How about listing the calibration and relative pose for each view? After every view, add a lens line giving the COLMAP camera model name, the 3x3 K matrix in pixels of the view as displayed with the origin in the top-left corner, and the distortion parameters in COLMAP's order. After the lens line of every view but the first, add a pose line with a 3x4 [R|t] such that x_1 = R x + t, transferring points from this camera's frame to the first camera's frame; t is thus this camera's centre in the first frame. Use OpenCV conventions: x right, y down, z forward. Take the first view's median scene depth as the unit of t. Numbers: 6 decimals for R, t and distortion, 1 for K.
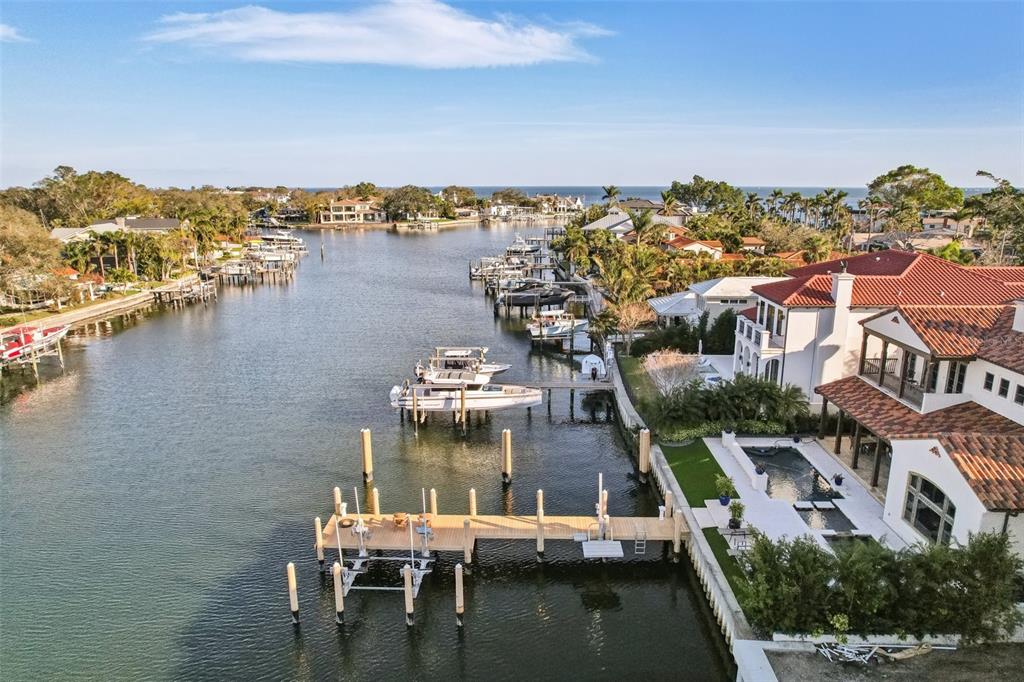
lens RADIAL K [[659.3, 0, 511.1], [0, 659.3, 355.2], [0, 0, 1]] dist [-0.067231, 0.060571]
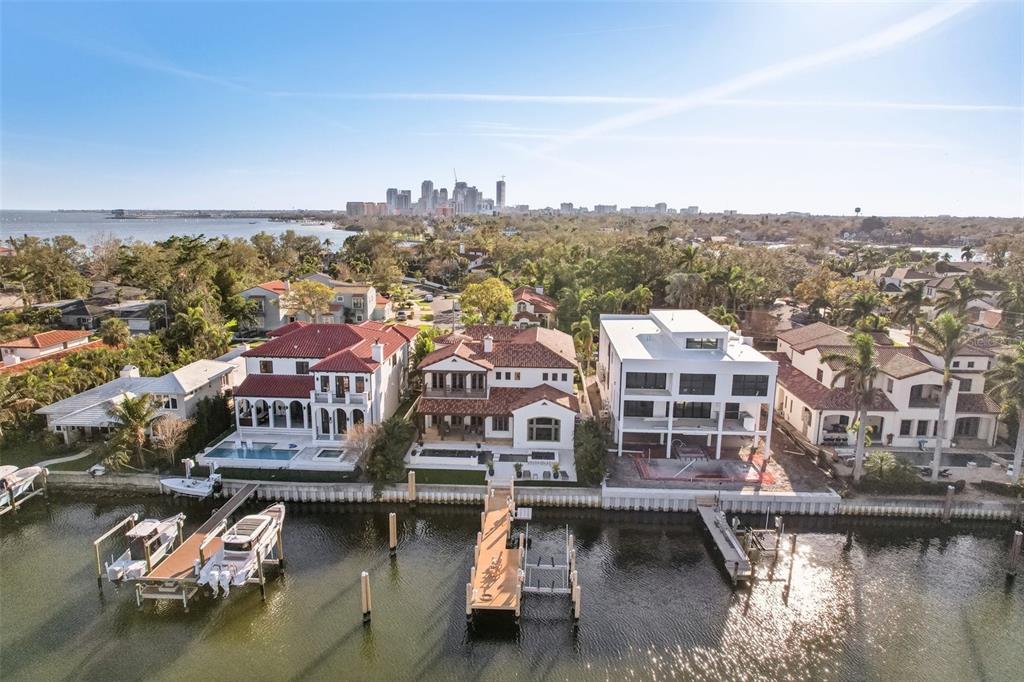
lens RADIAL K [[659.3, 0, 511.1], [0, 659.3, 355.2], [0, 0, 1]] dist [-0.067231, 0.060571]
pose [[0.018984, -0.208924, 0.977748, -1.365256], [0.239741, 0.950345, 0.198414, -0.432221], [-0.970651, 0.230639, 0.068129, 0.716135]]
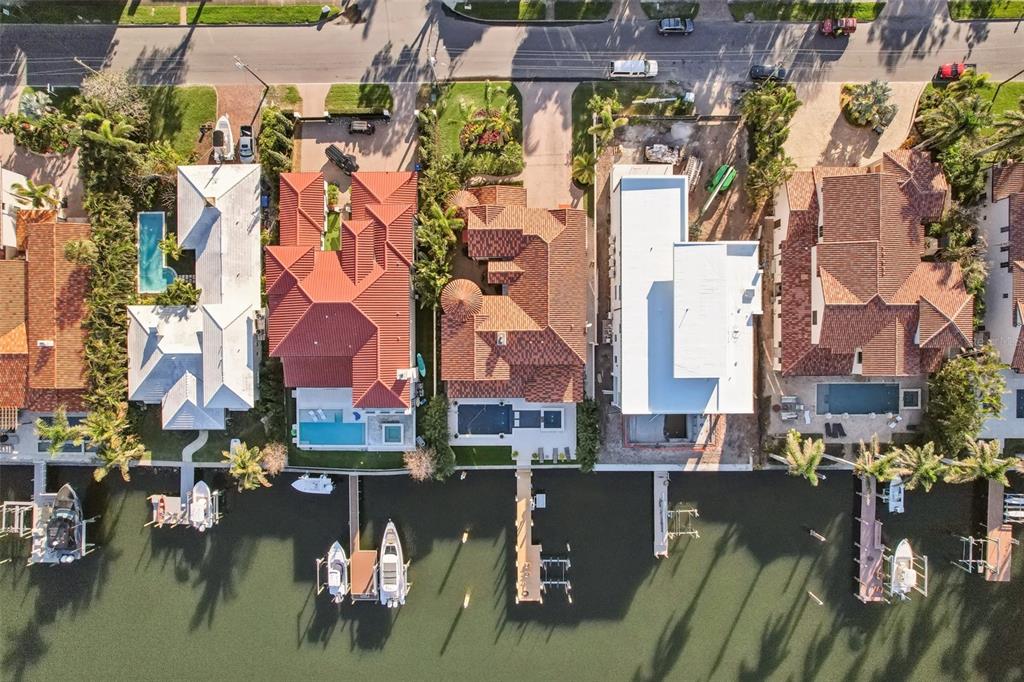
lens RADIAL K [[659.3, 0, 511.1], [0, 659.3, 355.2], [0, 0, 1]] dist [-0.067231, 0.060571]
pose [[-0.033340, -0.999408, 0.008522, 0.672713], [0.248592, -0.000034, 0.968608, -2.237759], [-0.968034, 0.034412, 0.248446, 0.340956]]
